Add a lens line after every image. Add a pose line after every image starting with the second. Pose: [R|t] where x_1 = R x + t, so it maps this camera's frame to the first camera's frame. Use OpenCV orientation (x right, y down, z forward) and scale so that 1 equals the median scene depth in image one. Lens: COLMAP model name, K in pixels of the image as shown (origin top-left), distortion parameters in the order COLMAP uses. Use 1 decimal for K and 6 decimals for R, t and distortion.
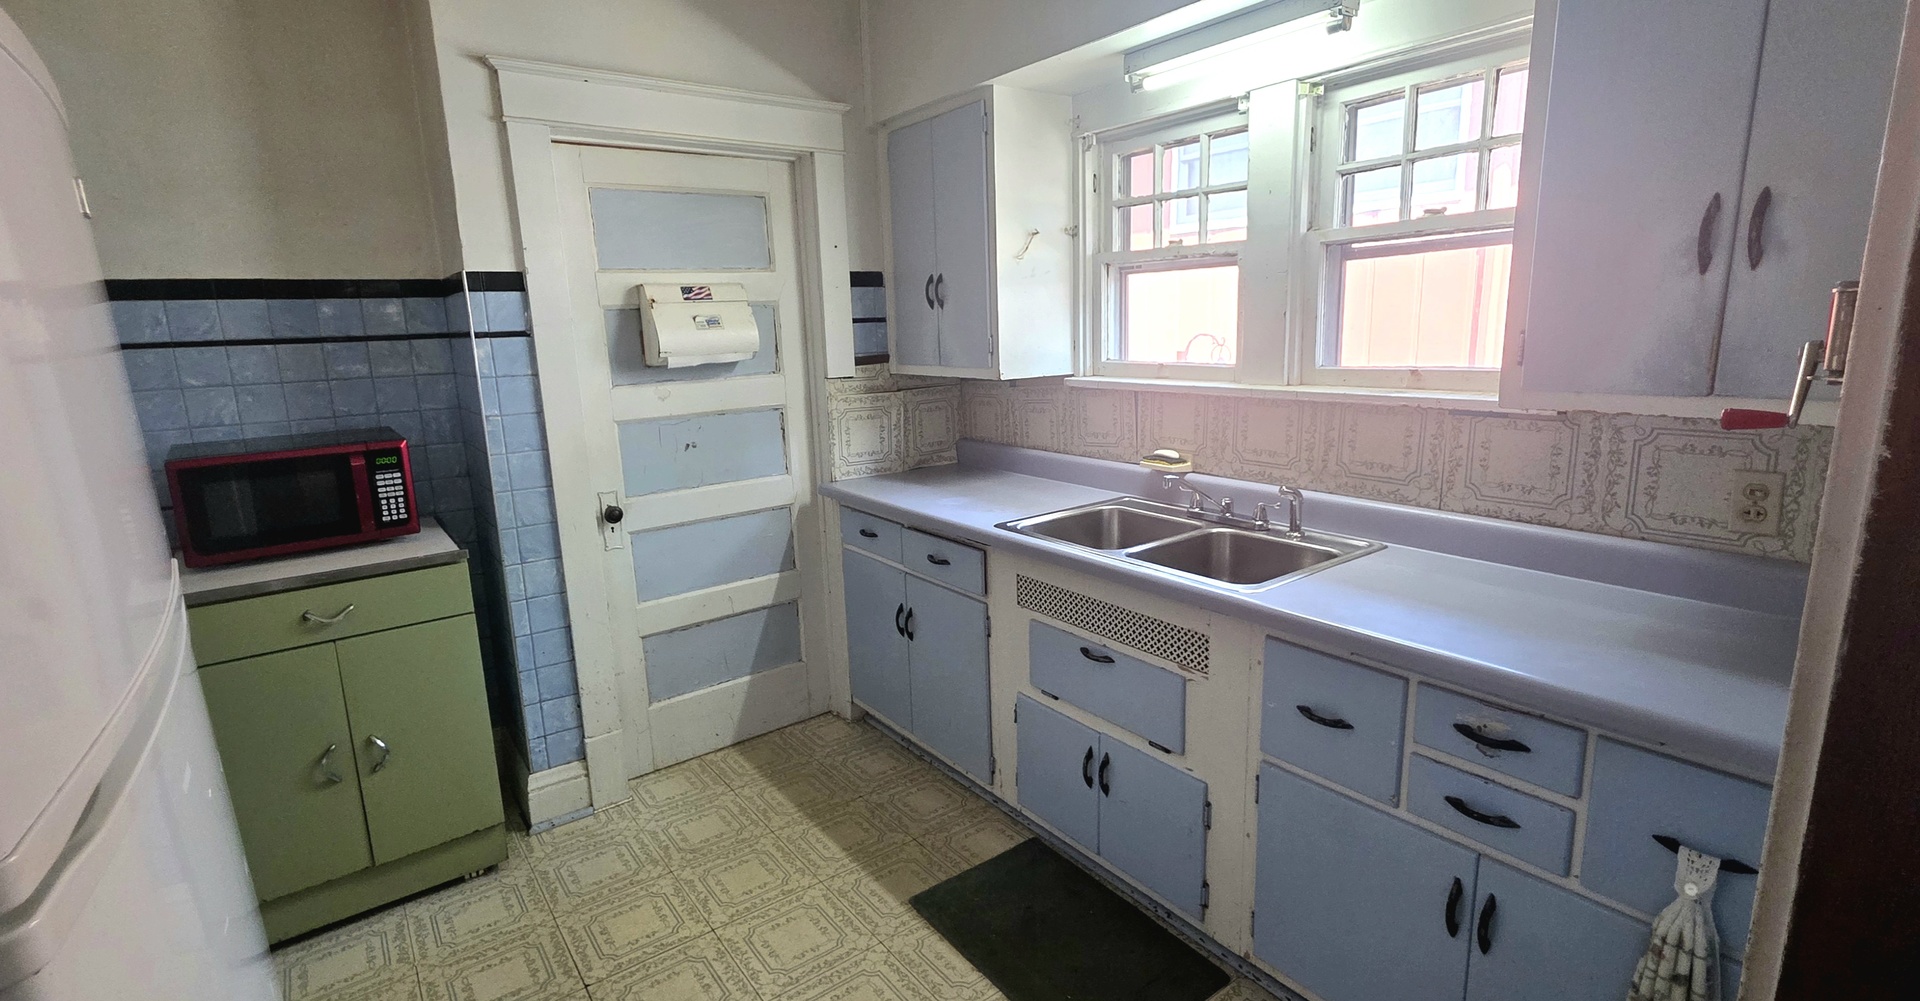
lens RADIAL K [[859.2, 0, 960.9], [0, 859.2, 493.7], [0, 0, 1]] dist [0.002865, 0.000229]
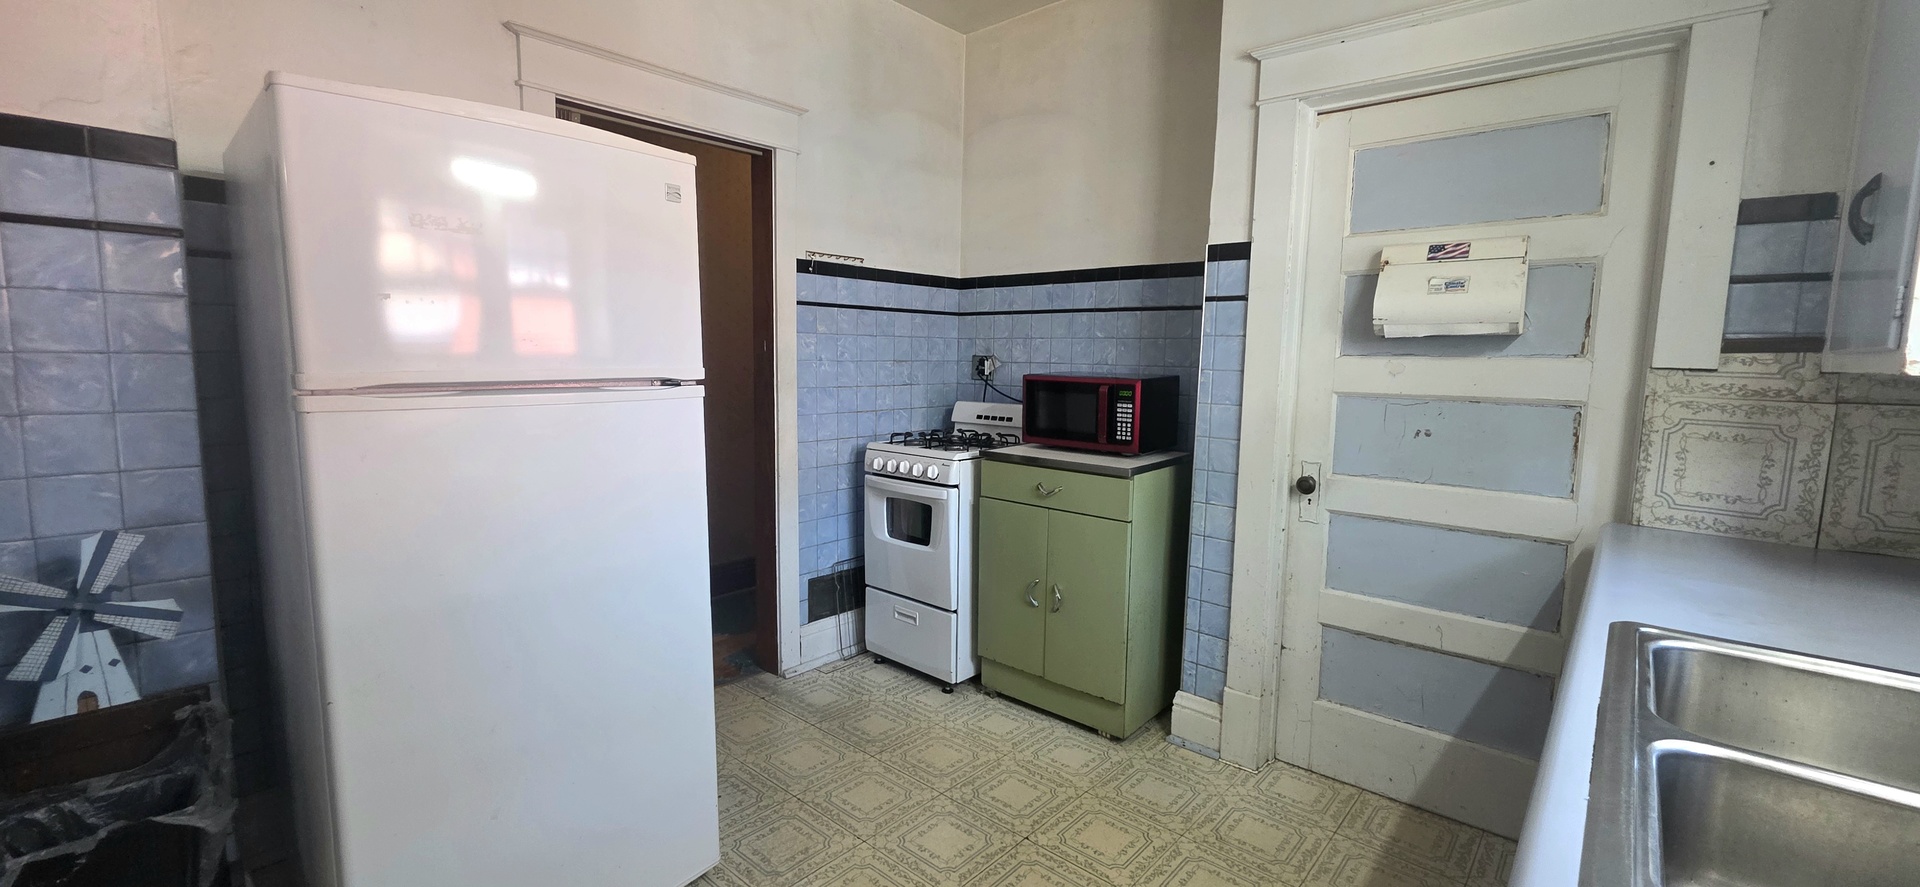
lens RADIAL K [[770.9, 0, 960.4], [0, 770.9, 437.6], [0, 0, 1]] dist [0.002492, 0.000213]
pose [[0.209769, 0.145395, -0.966880, 0.336906], [-0.218413, 0.970862, 0.098608, -0.027536], [0.953044, 0.190494, 0.235413, 0.396778]]
